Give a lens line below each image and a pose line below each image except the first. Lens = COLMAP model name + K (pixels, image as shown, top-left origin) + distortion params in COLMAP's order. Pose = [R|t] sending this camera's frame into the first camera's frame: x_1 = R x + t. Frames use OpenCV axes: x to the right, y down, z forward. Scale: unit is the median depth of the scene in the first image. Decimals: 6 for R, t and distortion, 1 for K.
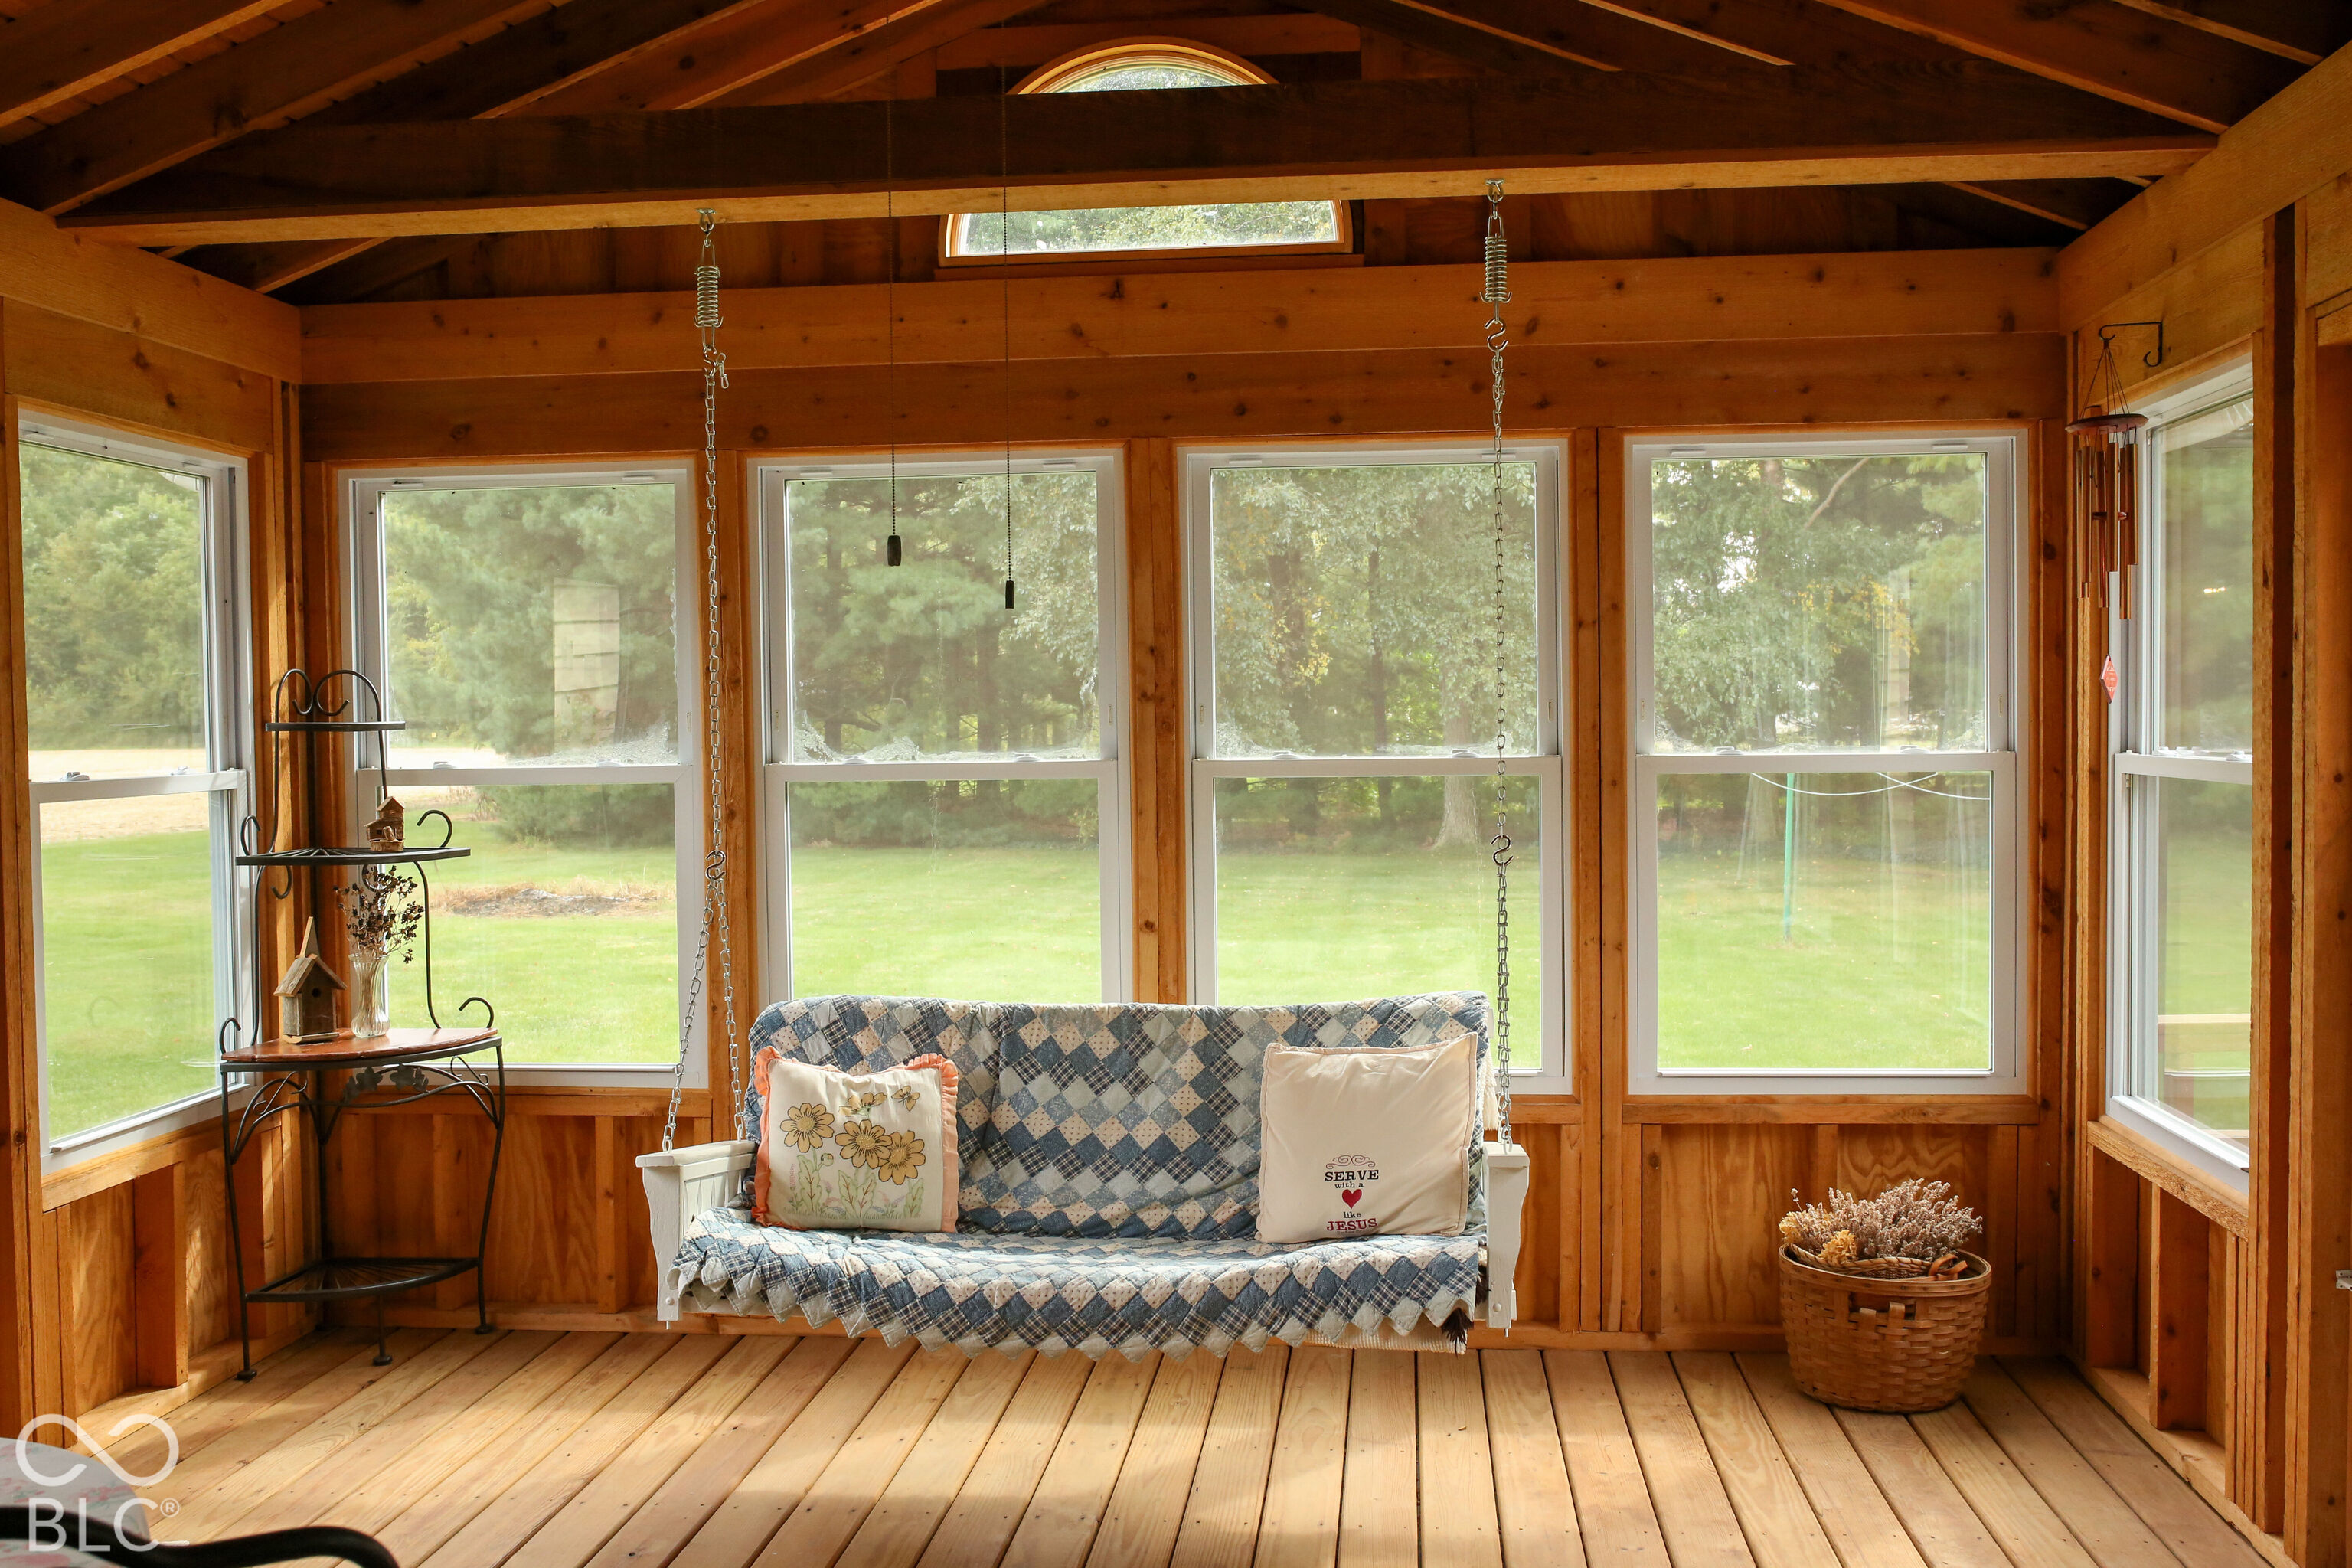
lens RADIAL K [[2236.0, 0, 1176.0], [0, 2236.0, 784.0], [0, 0, 1]] dist [-0.054145, 0.083988]
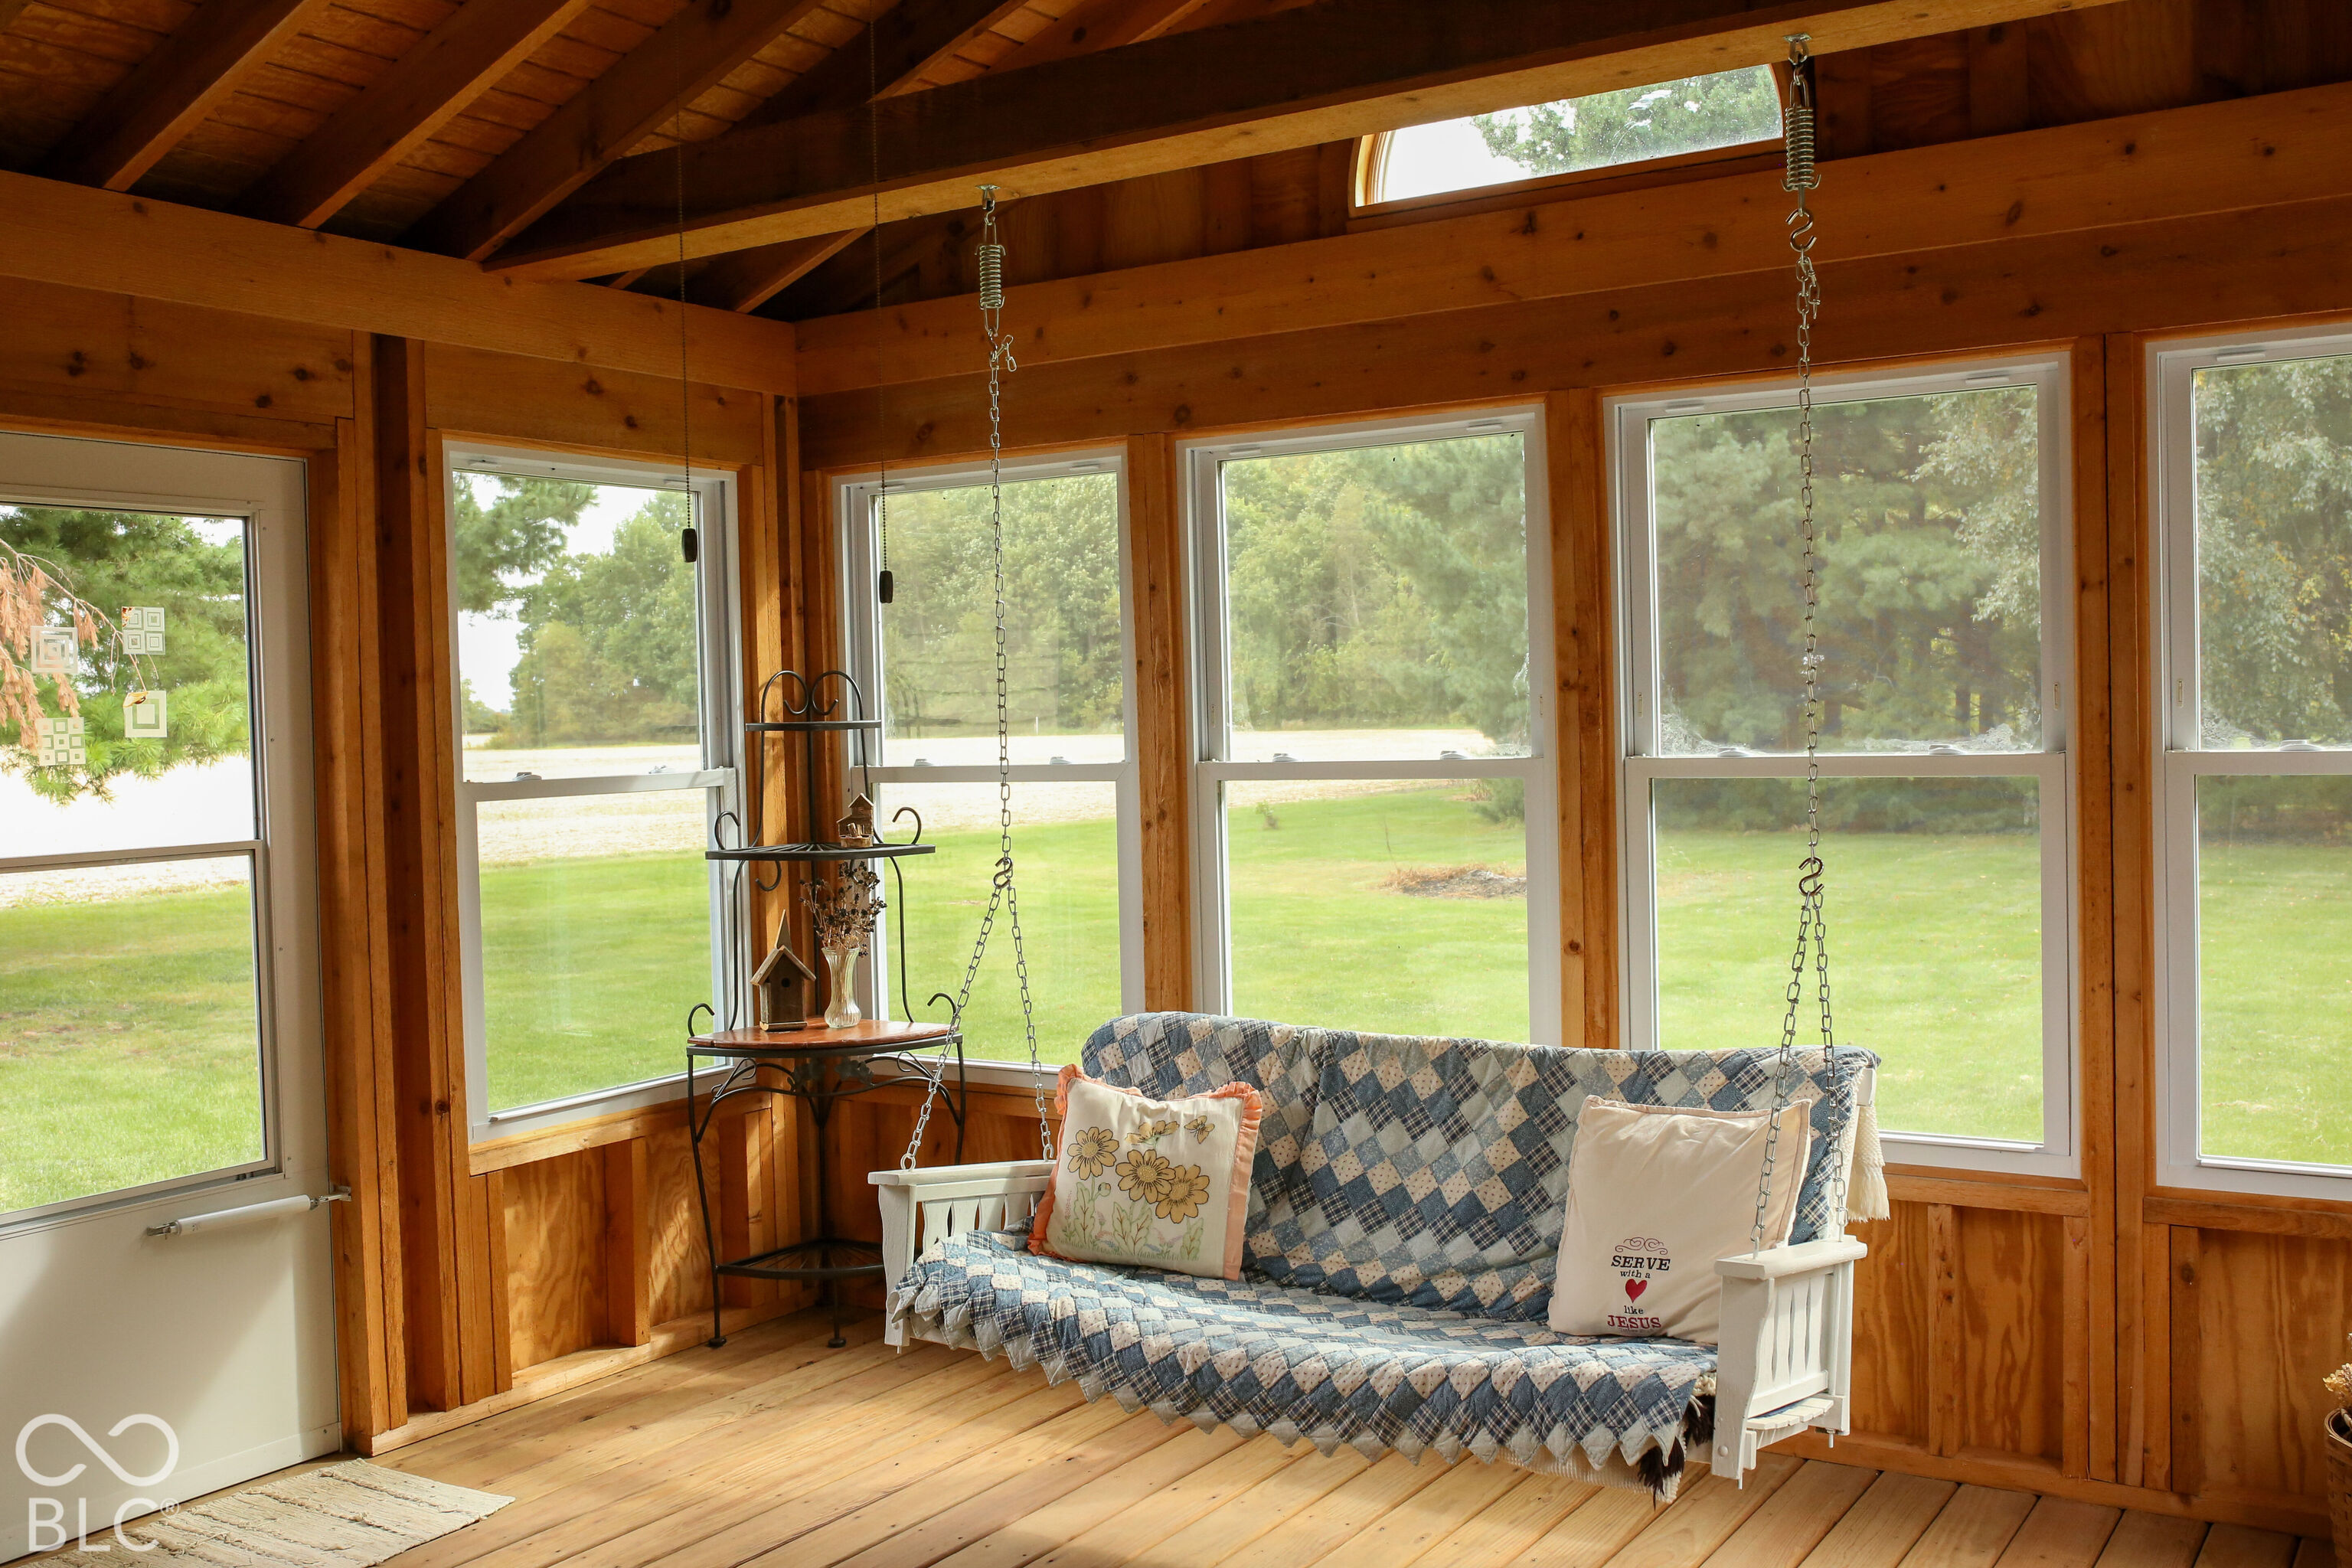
lens RADIAL K [[2236.0, 0, 1176.0], [0, 2236.0, 784.0], [0, 0, 1]] dist [-0.054145, 0.083988]
pose [[0.892765, 0.004290, -0.450502, 0.266883], [-0.000005, 0.999955, 0.009512, -0.009600], [0.450523, -0.008490, 0.892725, 0.164737]]
